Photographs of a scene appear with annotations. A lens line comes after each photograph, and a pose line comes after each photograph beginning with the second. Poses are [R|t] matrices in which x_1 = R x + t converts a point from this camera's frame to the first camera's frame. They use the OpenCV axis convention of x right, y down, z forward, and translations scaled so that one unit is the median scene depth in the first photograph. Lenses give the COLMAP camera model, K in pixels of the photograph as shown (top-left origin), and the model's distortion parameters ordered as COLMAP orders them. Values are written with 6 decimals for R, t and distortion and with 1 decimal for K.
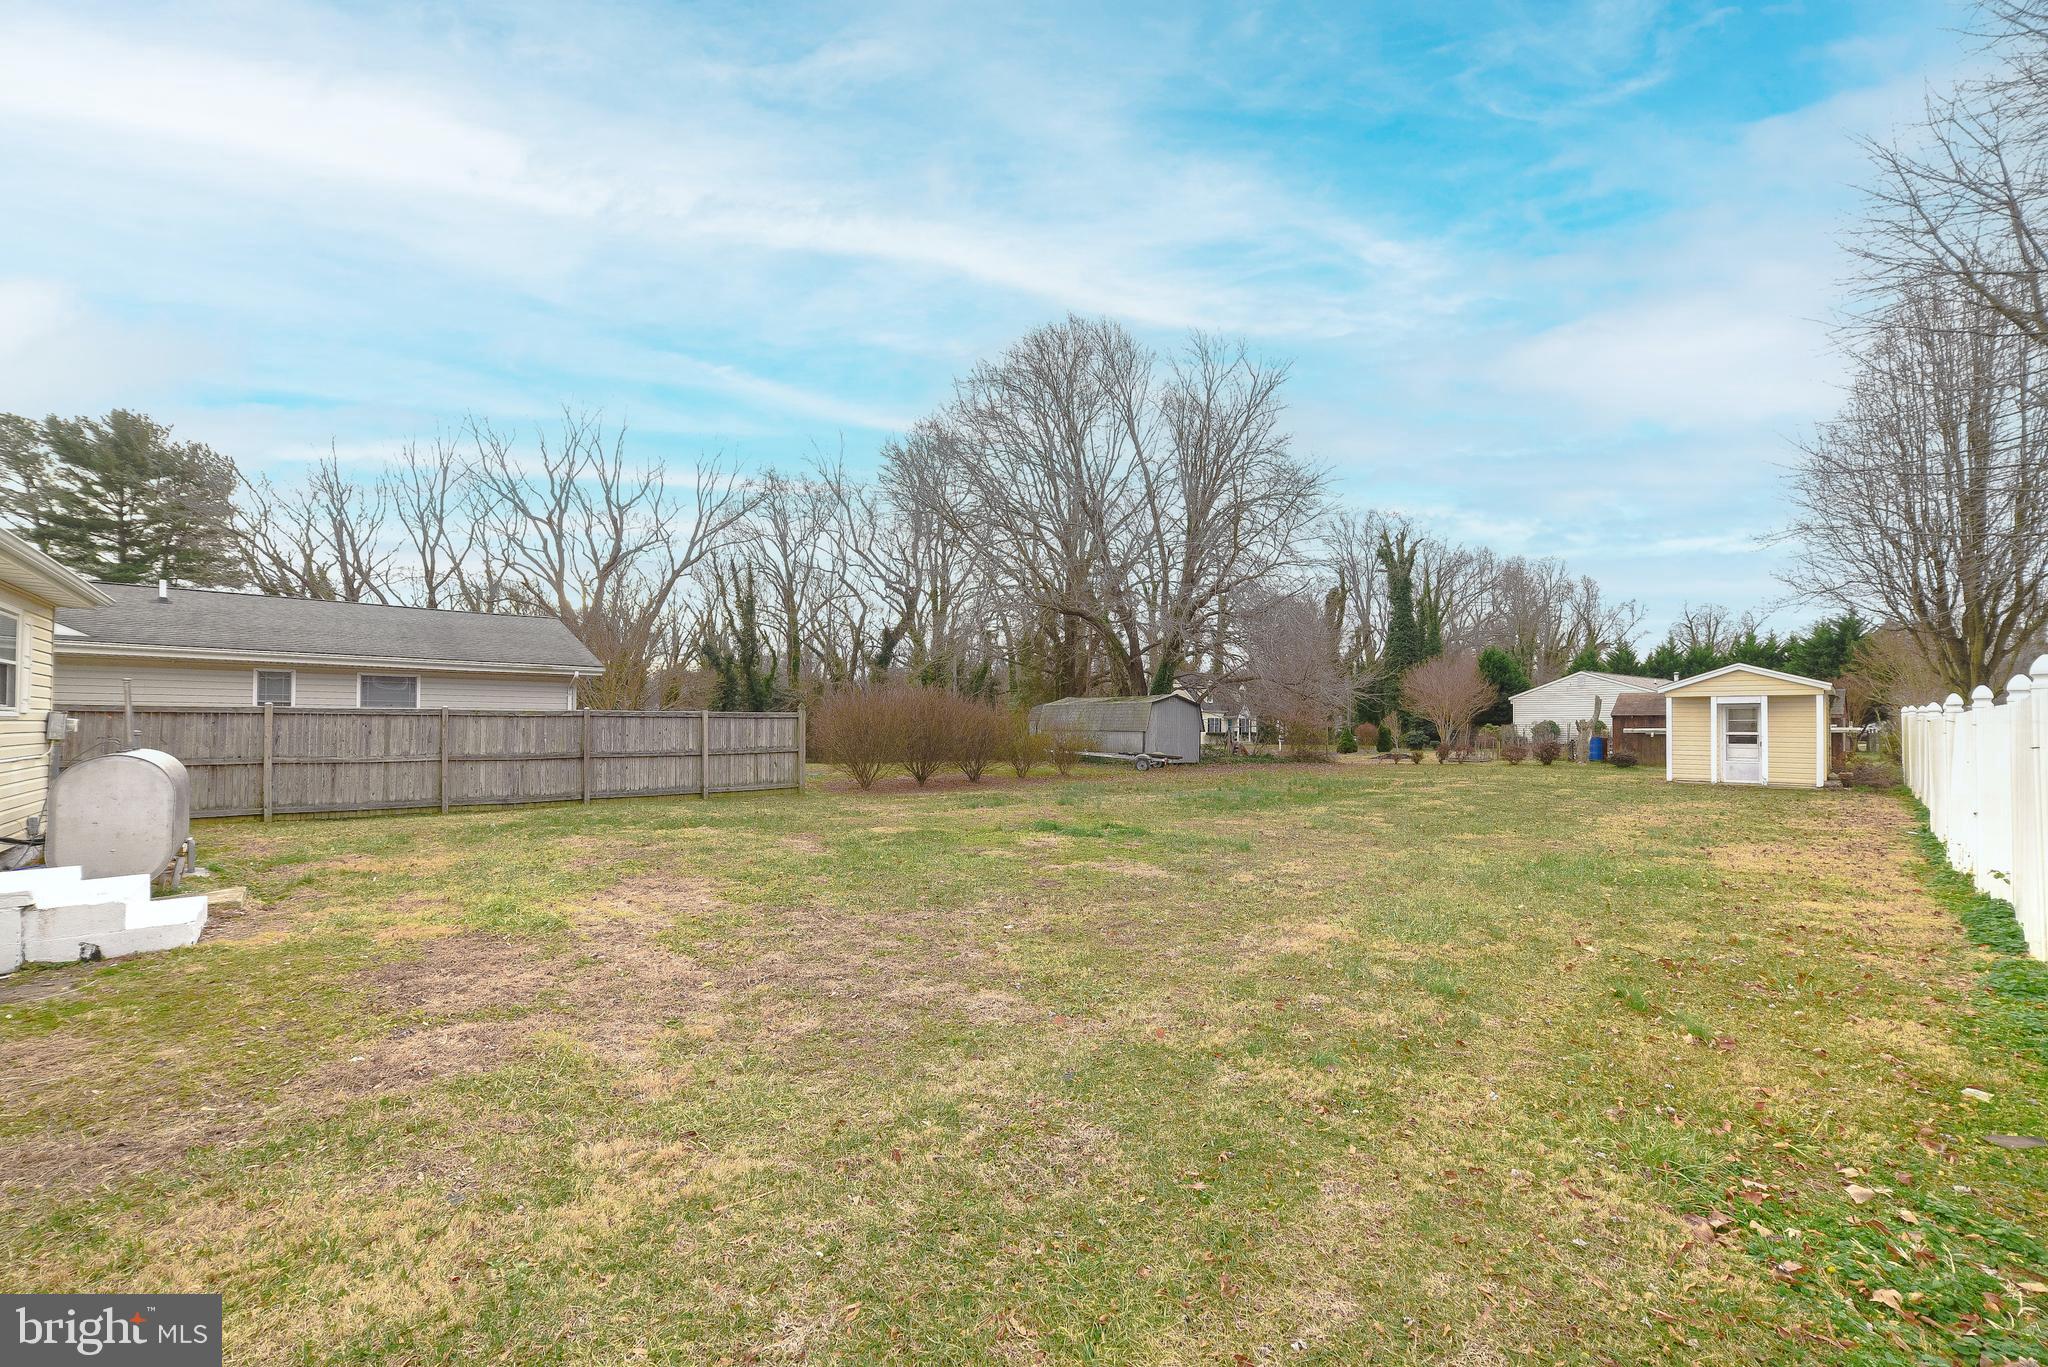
lens RADIAL K [[816.2, 0, 1019.0], [0, 816.2, 717.7], [0, 0, 1]] dist [-0.102917, 0.035320]
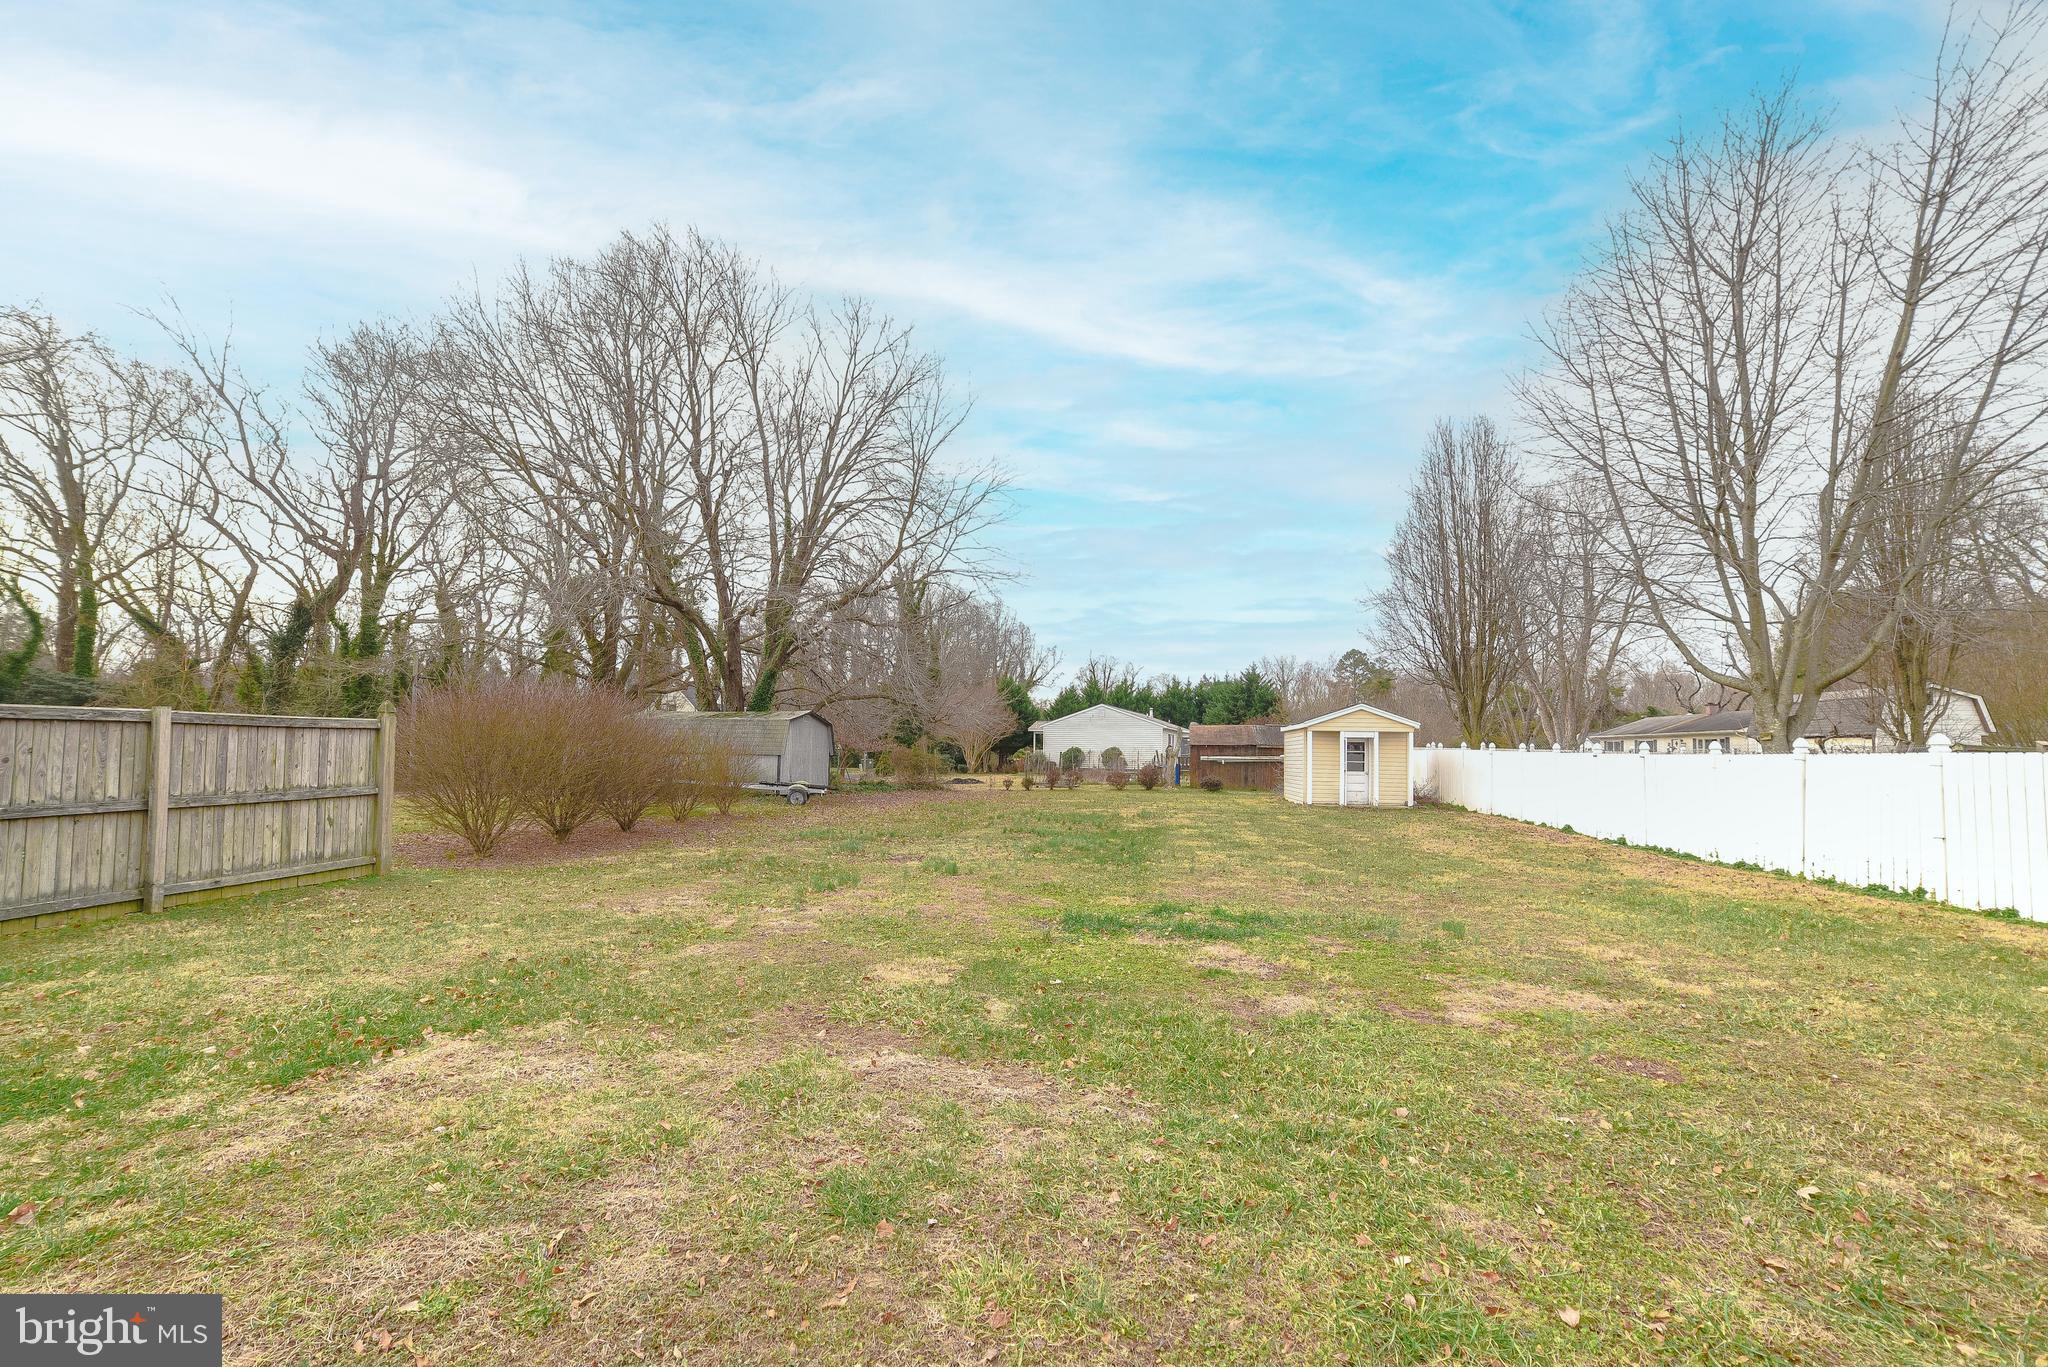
lens RADIAL K [[816.2, 0, 1019.0], [0, 816.2, 717.7], [0, 0, 1]] dist [-0.102917, 0.035320]
pose [[0.791925, 0.034334, 0.609653, -0.193561], [-0.018028, 0.999297, -0.032860, 0.001144], [-0.610353, 0.015032, 0.791987, 0.277658]]
